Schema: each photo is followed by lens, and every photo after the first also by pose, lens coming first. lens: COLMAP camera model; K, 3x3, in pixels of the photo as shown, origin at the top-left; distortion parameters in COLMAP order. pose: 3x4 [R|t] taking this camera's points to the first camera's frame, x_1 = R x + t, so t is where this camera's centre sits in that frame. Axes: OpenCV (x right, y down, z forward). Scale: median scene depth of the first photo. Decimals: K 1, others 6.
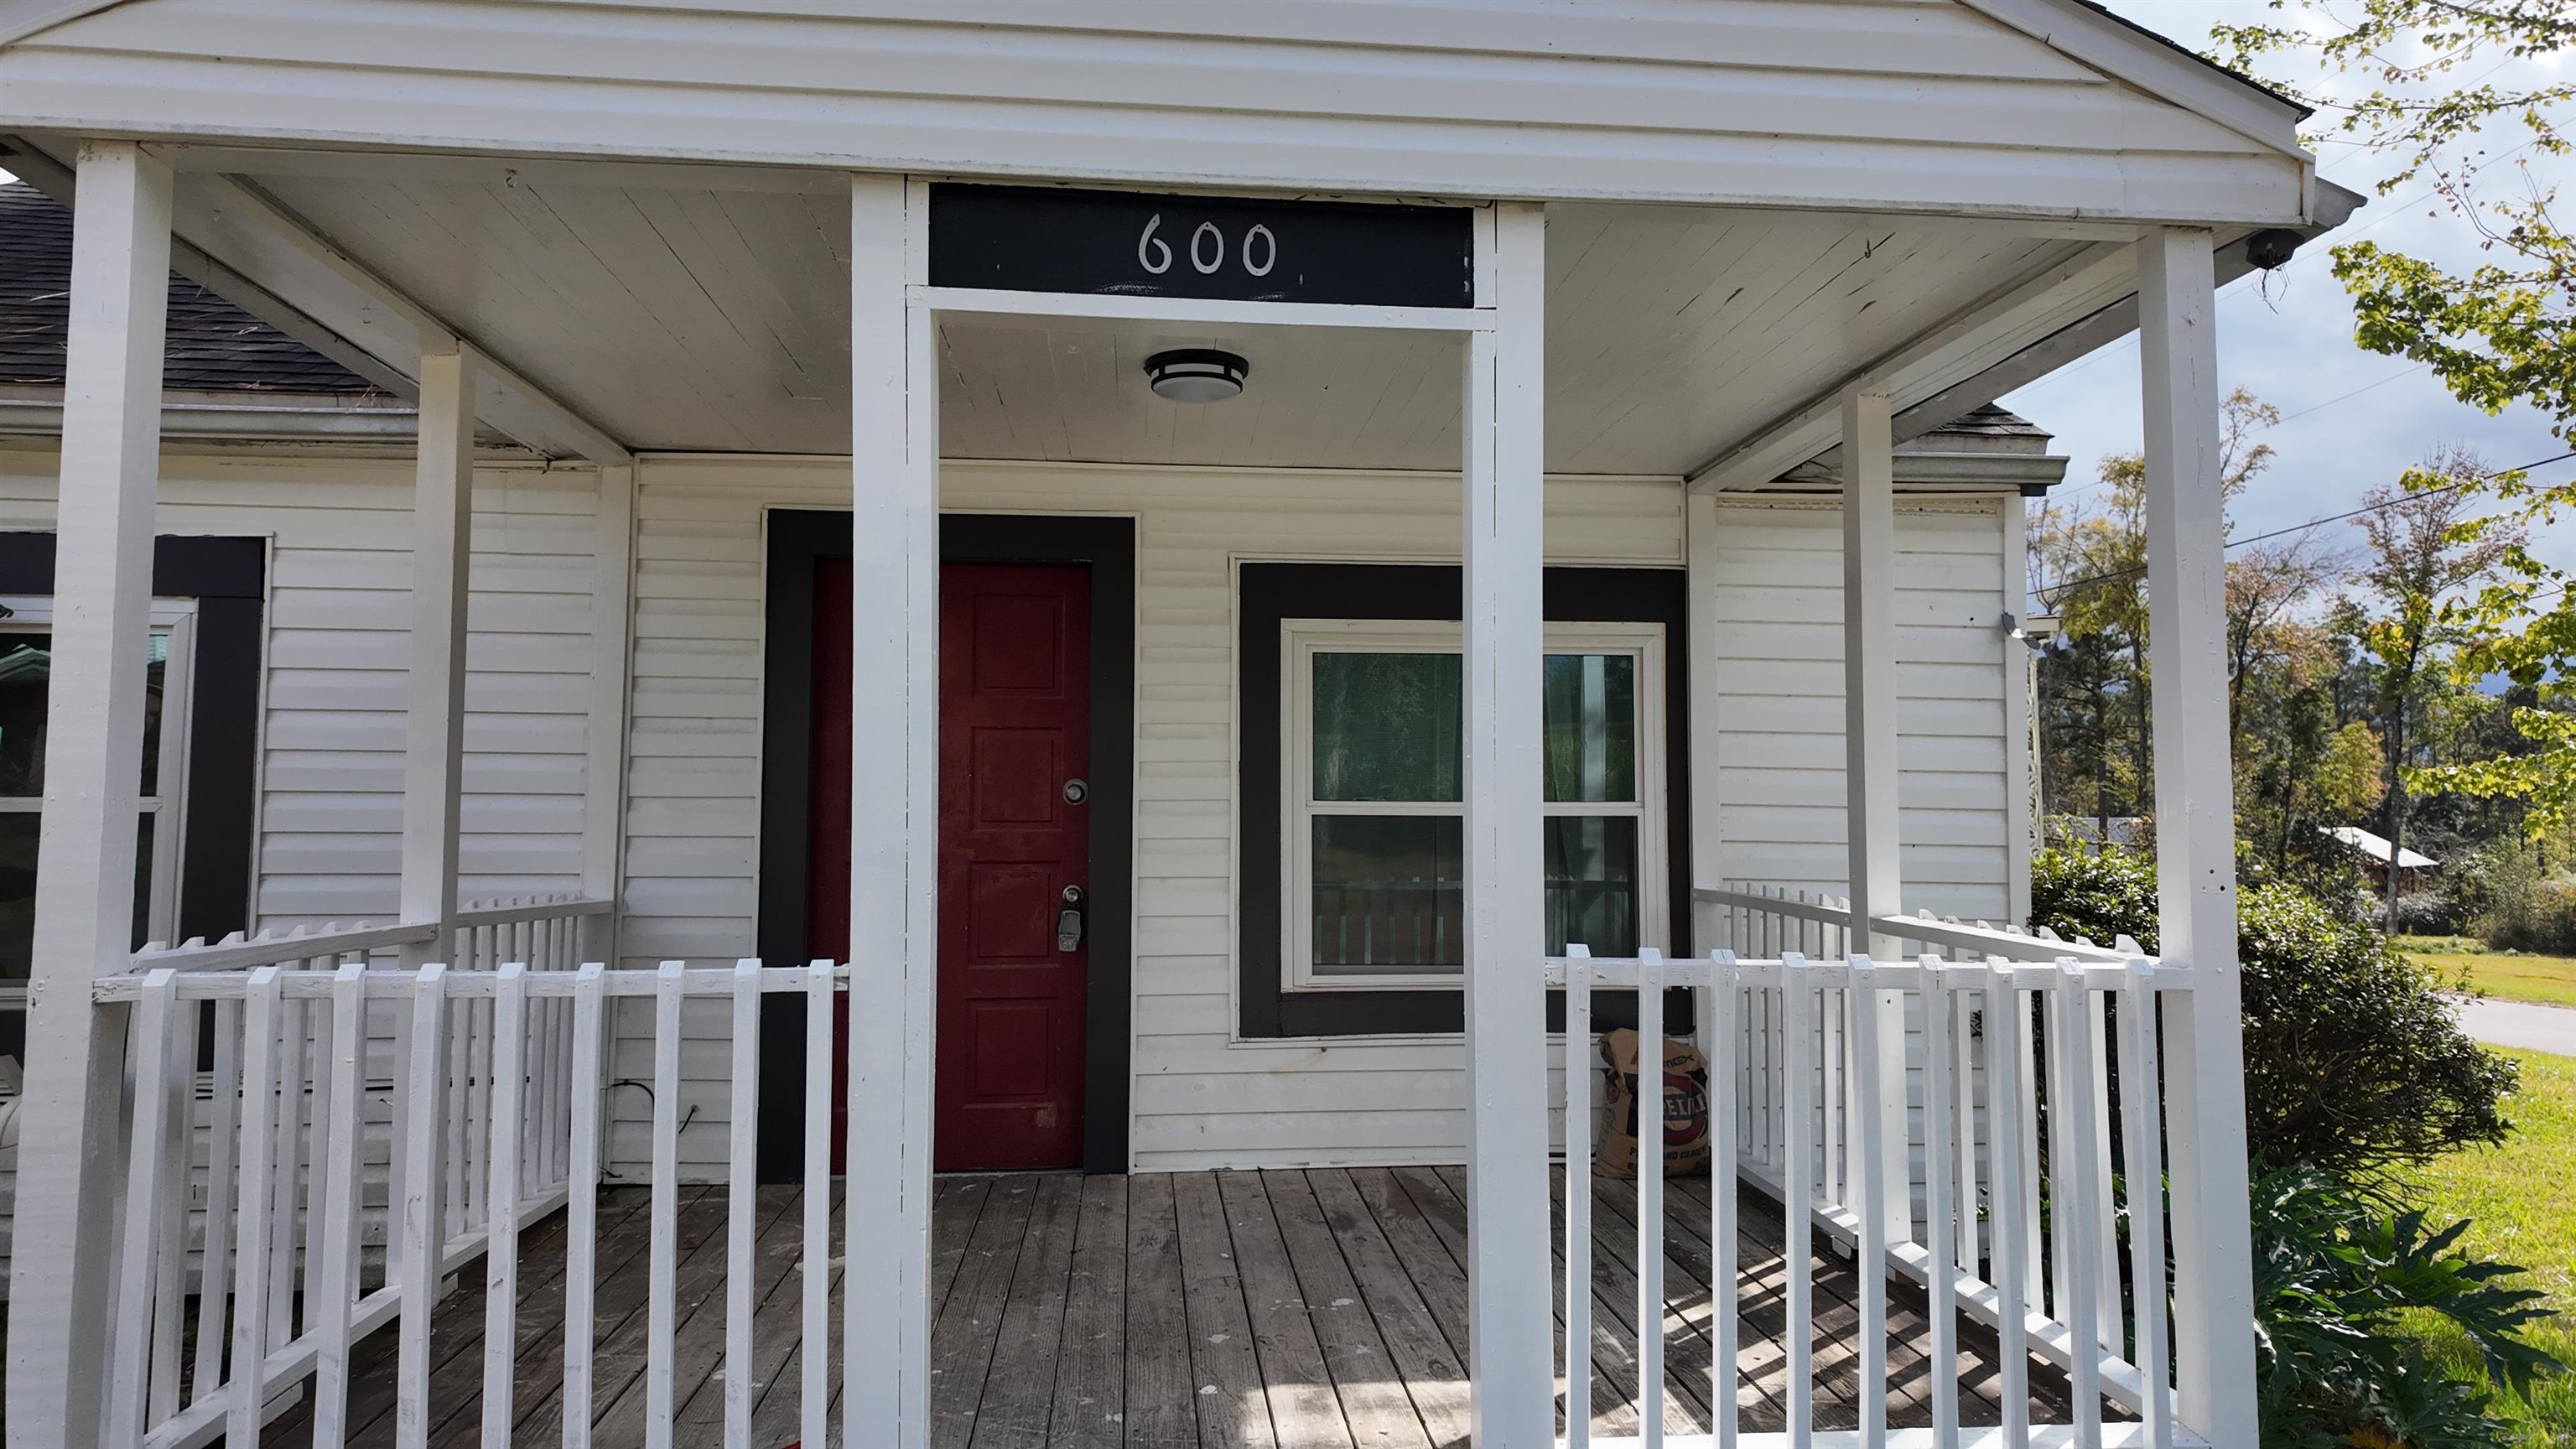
lens RADIAL K [[1514.2, 0, 1292.2], [0, 1514.2, 737.1], [0, 0, 1]] dist [0.028333, -0.023542]
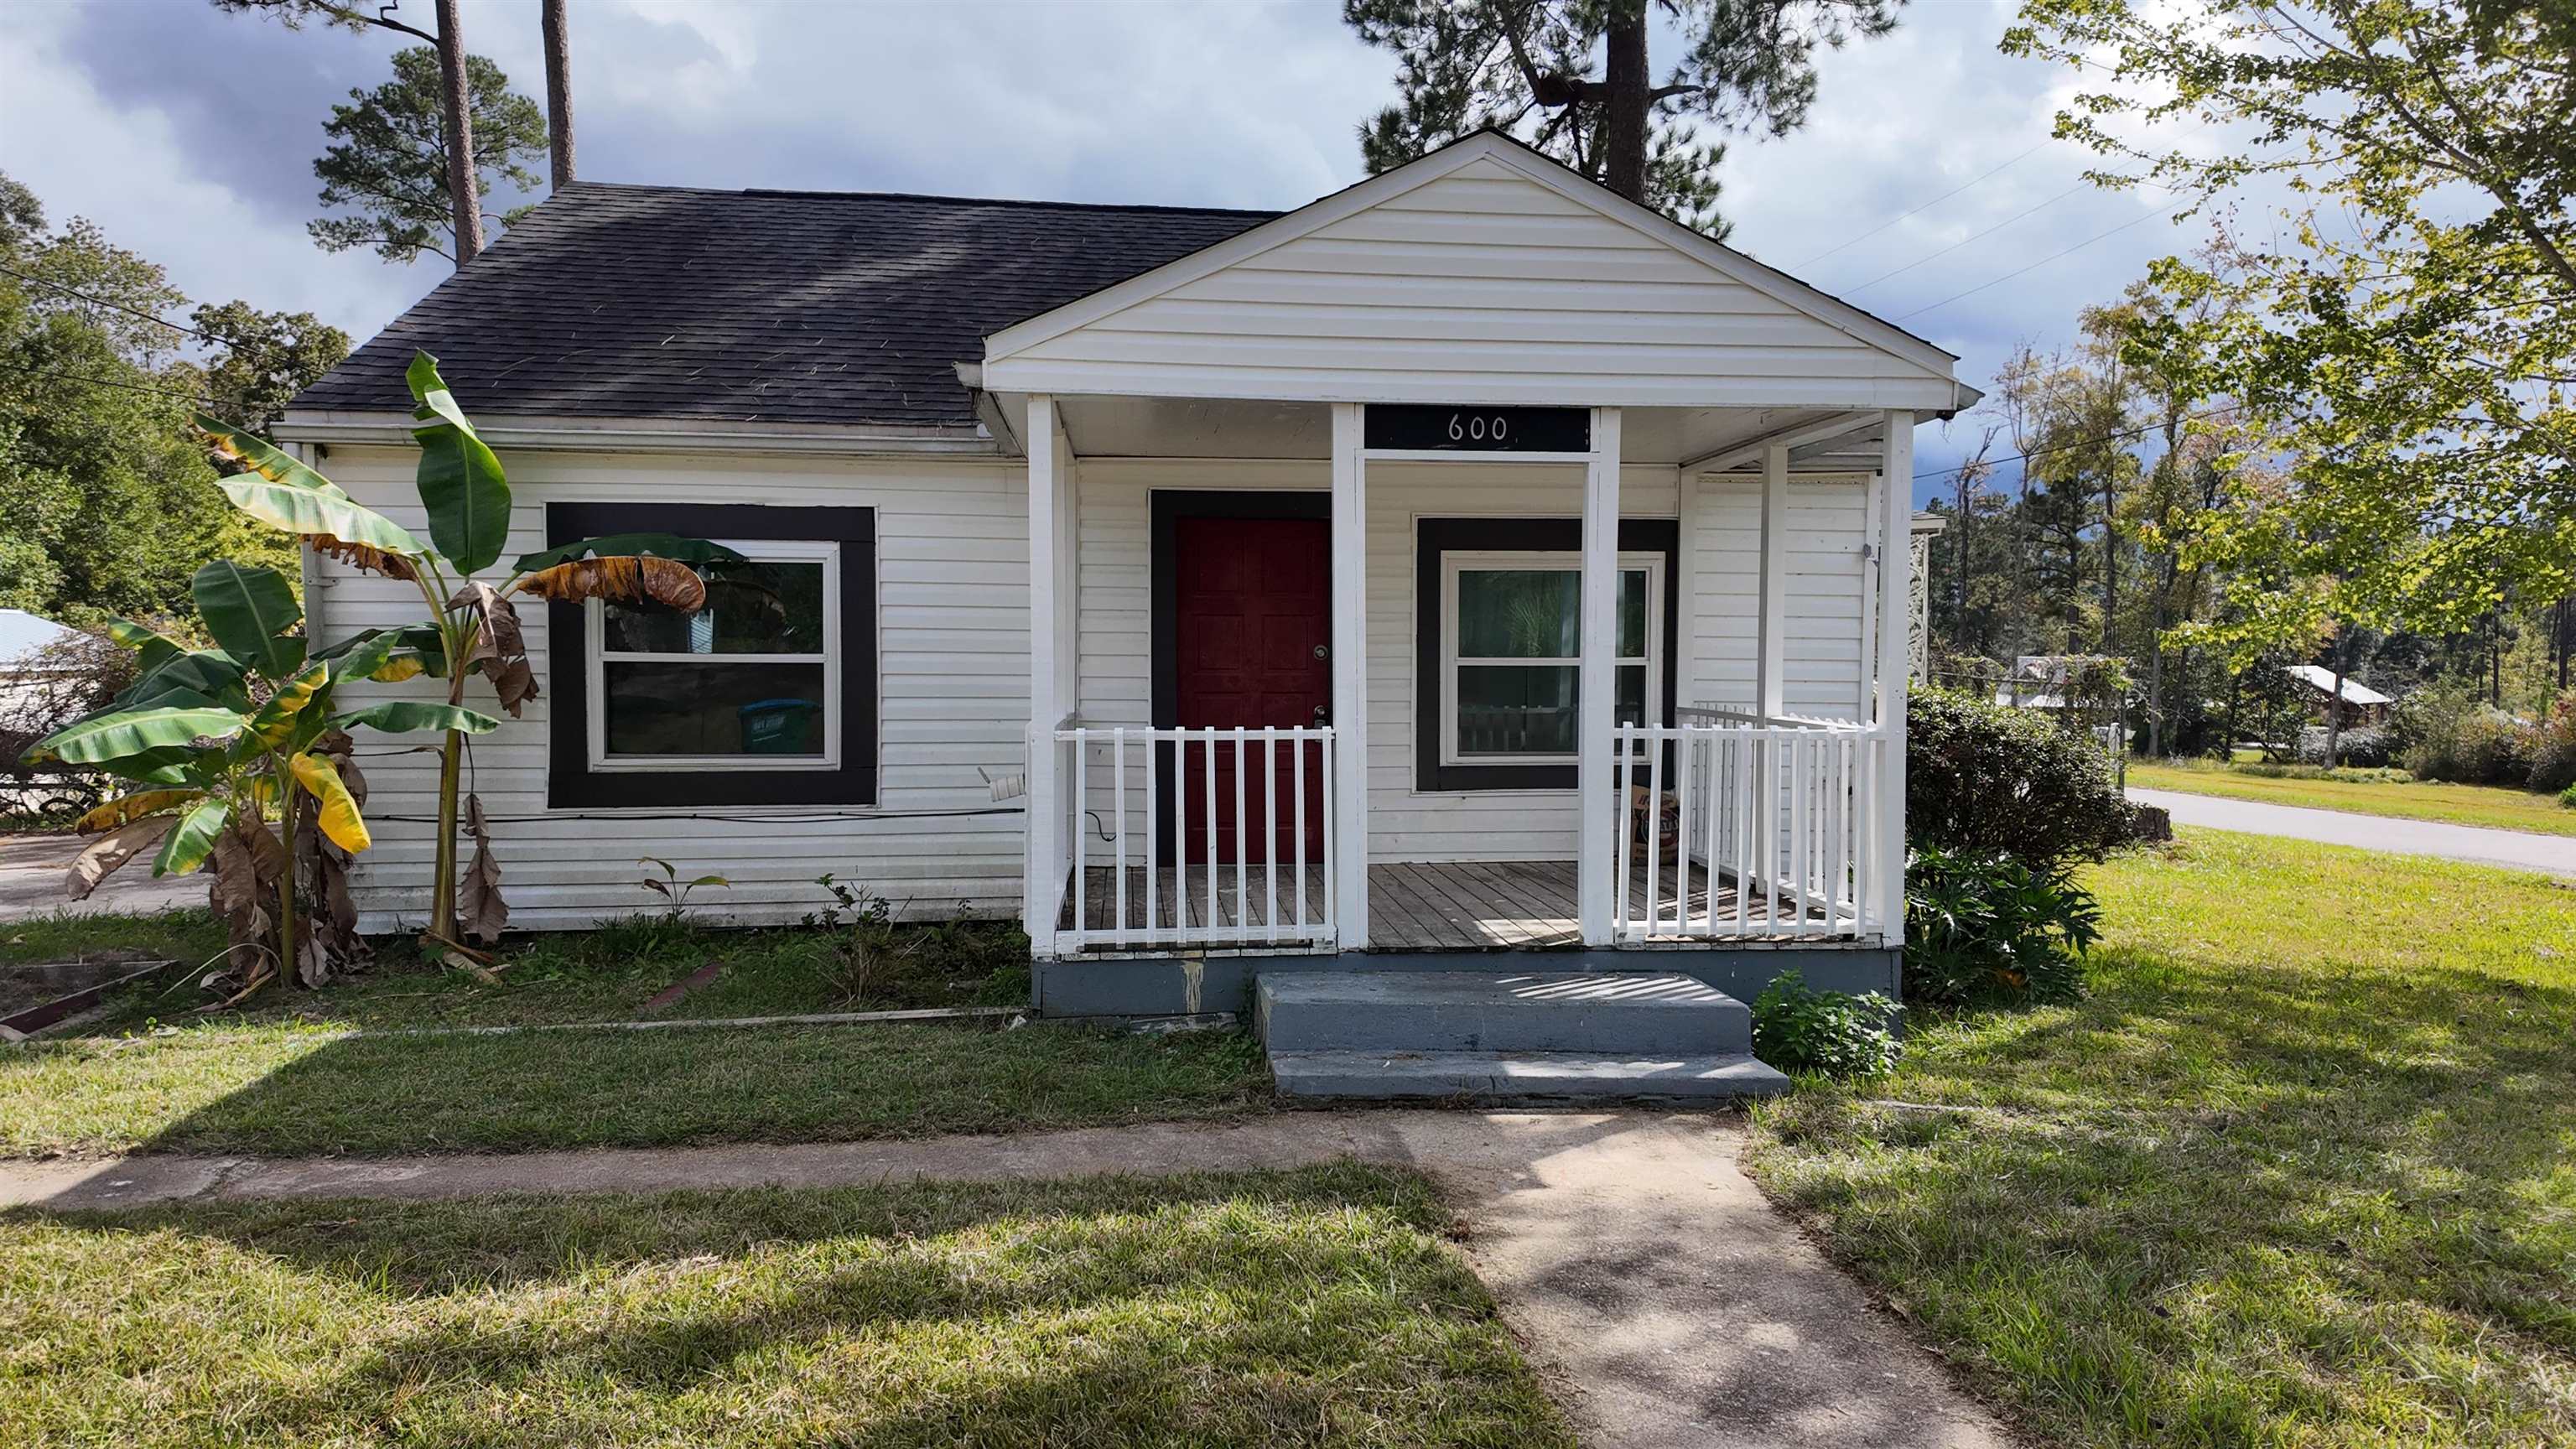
lens RADIAL K [[1514.2, 0, 1274.6], [0, 1514.2, 730.5], [0, 0, 1]] dist [0.028333, -0.023542]
pose [[0.999999, 0.000183, -0.001368, -0.194205], [-0.000043, 0.994809, 0.101764, -0.050161], [0.001379, -0.101764, 0.994808, -0.733648]]
